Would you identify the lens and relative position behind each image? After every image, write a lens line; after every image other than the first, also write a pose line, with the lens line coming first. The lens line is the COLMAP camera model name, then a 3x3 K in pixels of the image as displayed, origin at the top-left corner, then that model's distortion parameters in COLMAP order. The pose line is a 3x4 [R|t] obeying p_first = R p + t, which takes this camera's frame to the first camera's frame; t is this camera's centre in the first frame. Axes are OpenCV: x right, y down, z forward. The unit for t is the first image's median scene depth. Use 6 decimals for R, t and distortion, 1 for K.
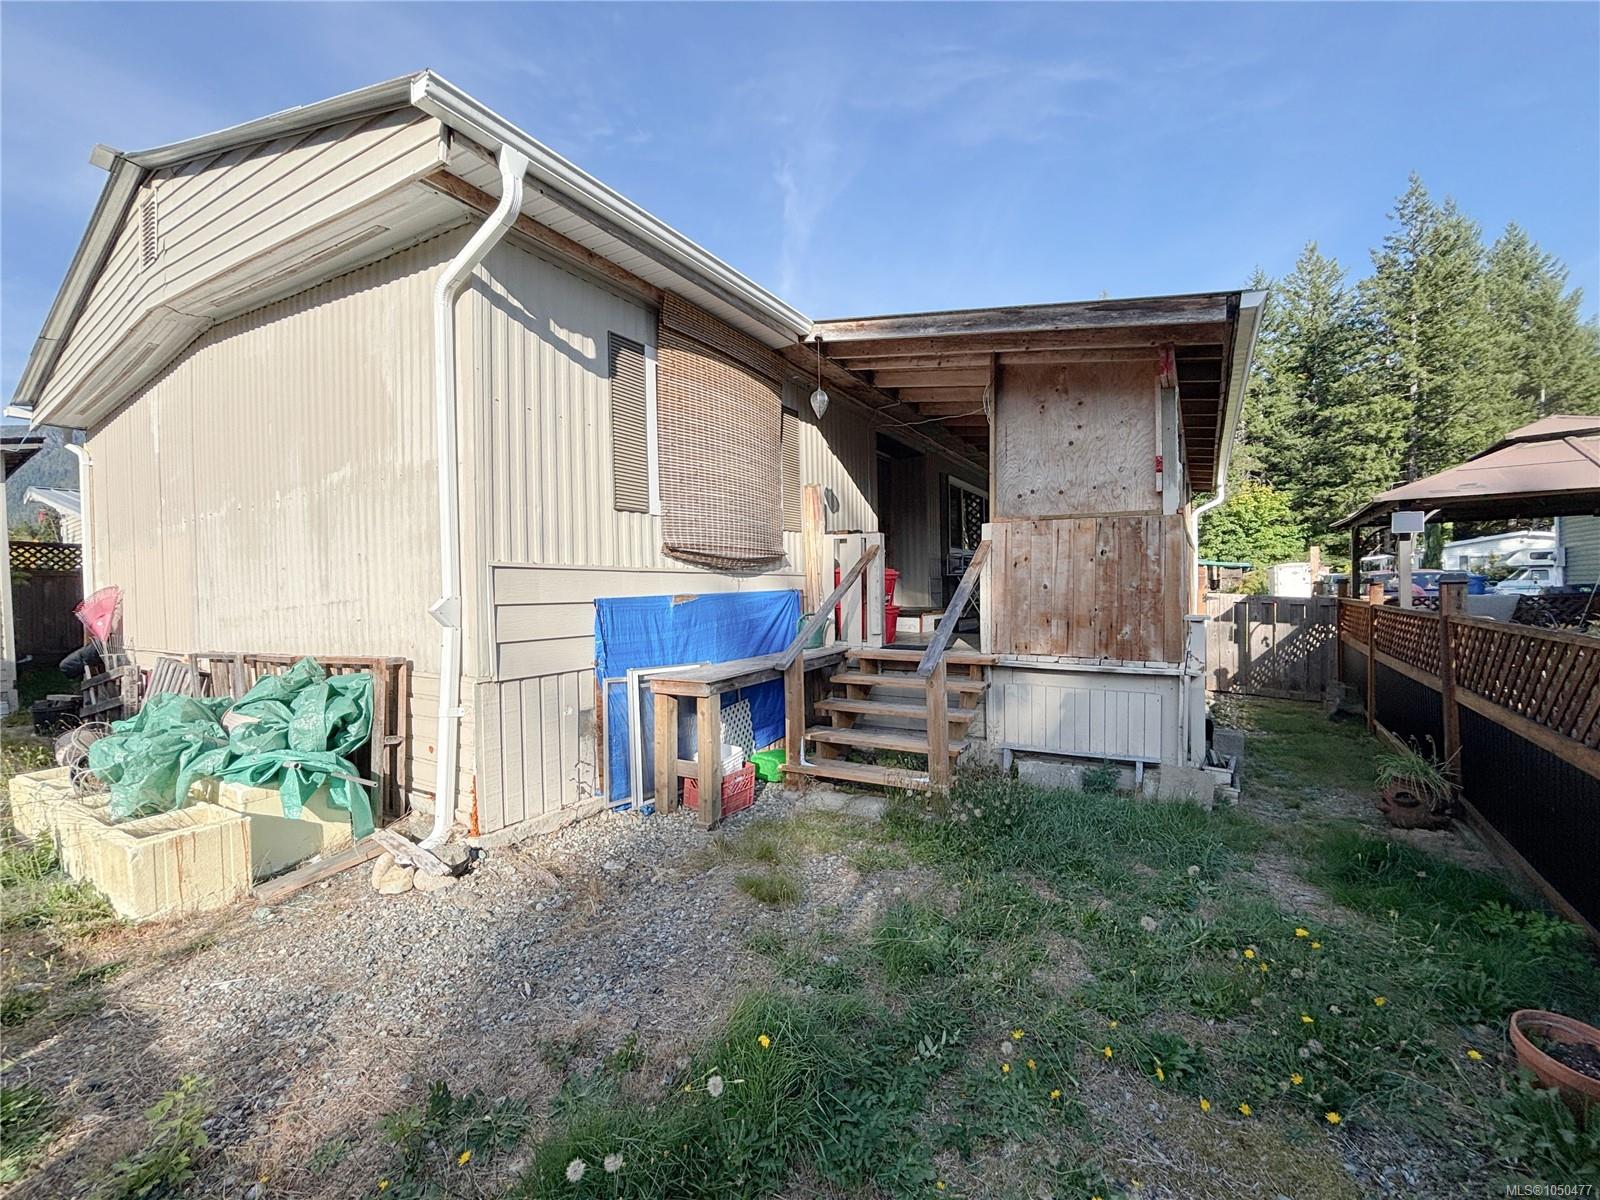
lens RADIAL K [[653.7, 0, 805.0], [0, 653.7, 605.4], [0, 0, 1]] dist [0.000314, 0.000011]
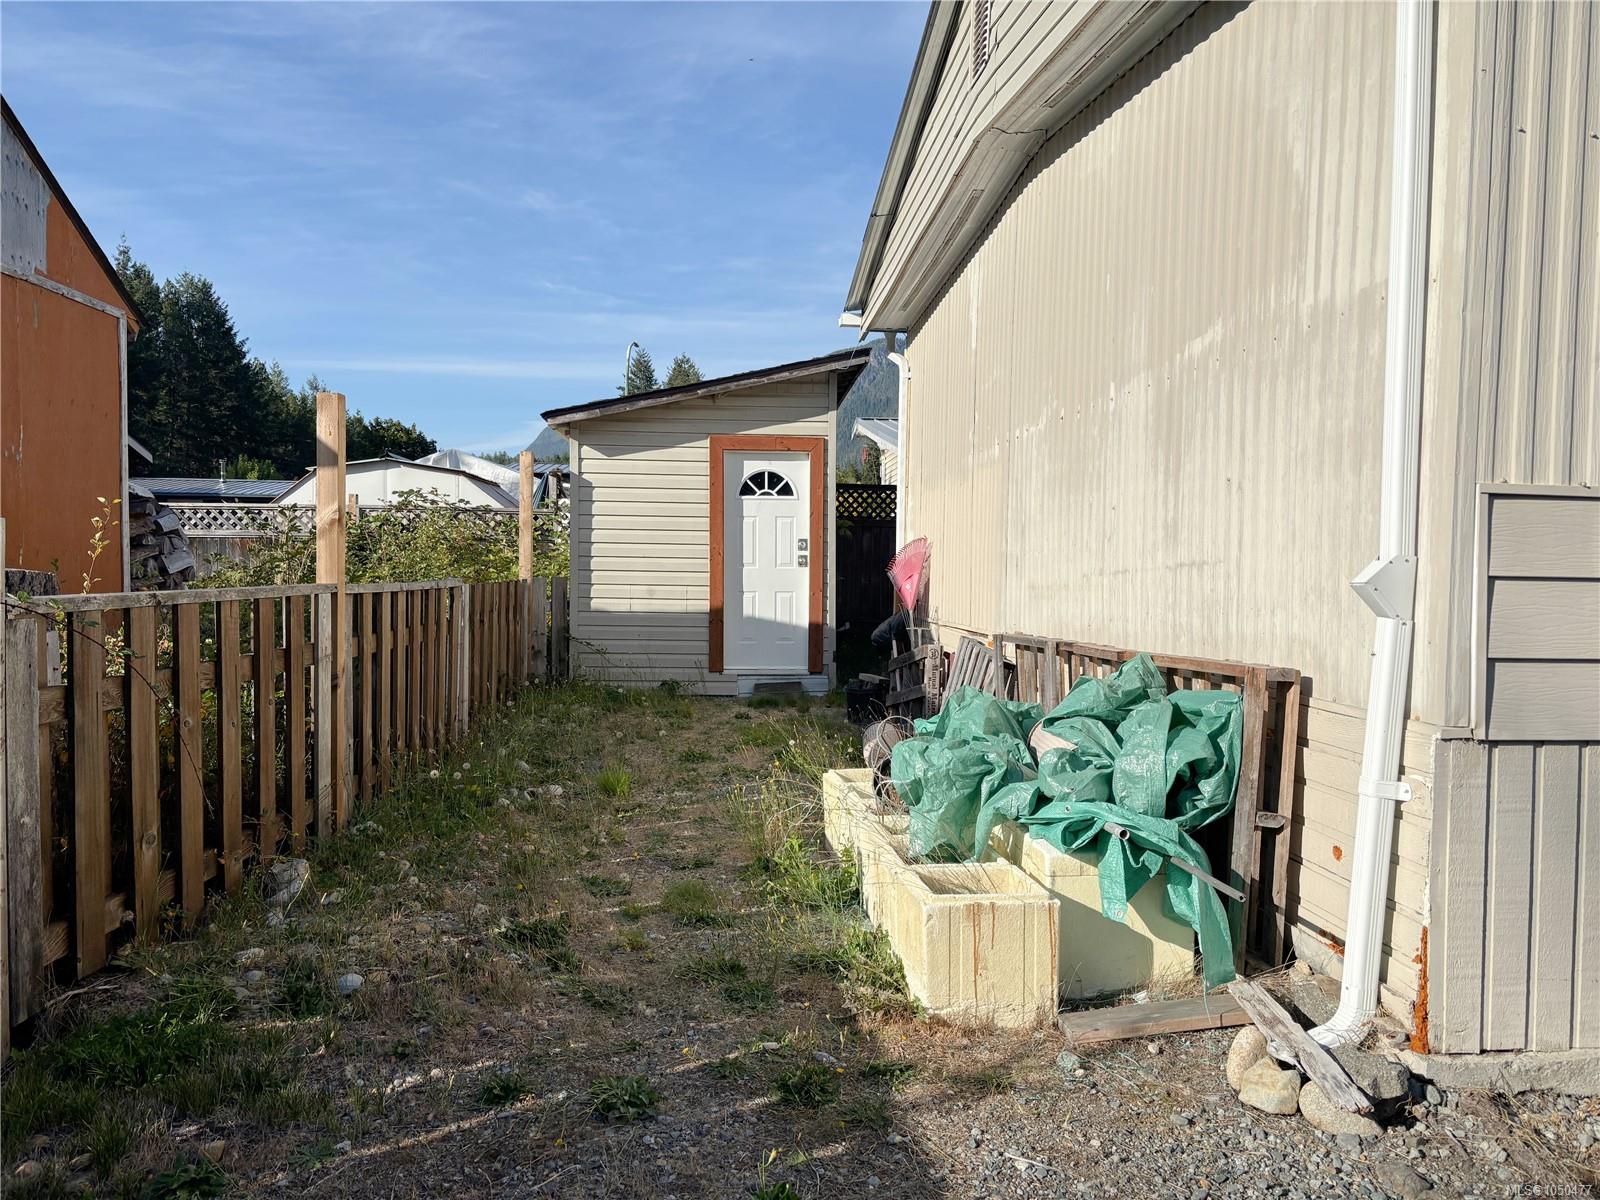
lens RADIAL K [[1206.3, 0, 800.0], [0, 1206.3, 600.0], [0, 0, 1]] dist [0.007674, 0.003900]
pose [[0.611168, 0.049258, -0.789967, -0.088975], [-0.039194, 0.998721, 0.031952, 0.007497], [0.790530, 0.011434, 0.612316, 0.080331]]
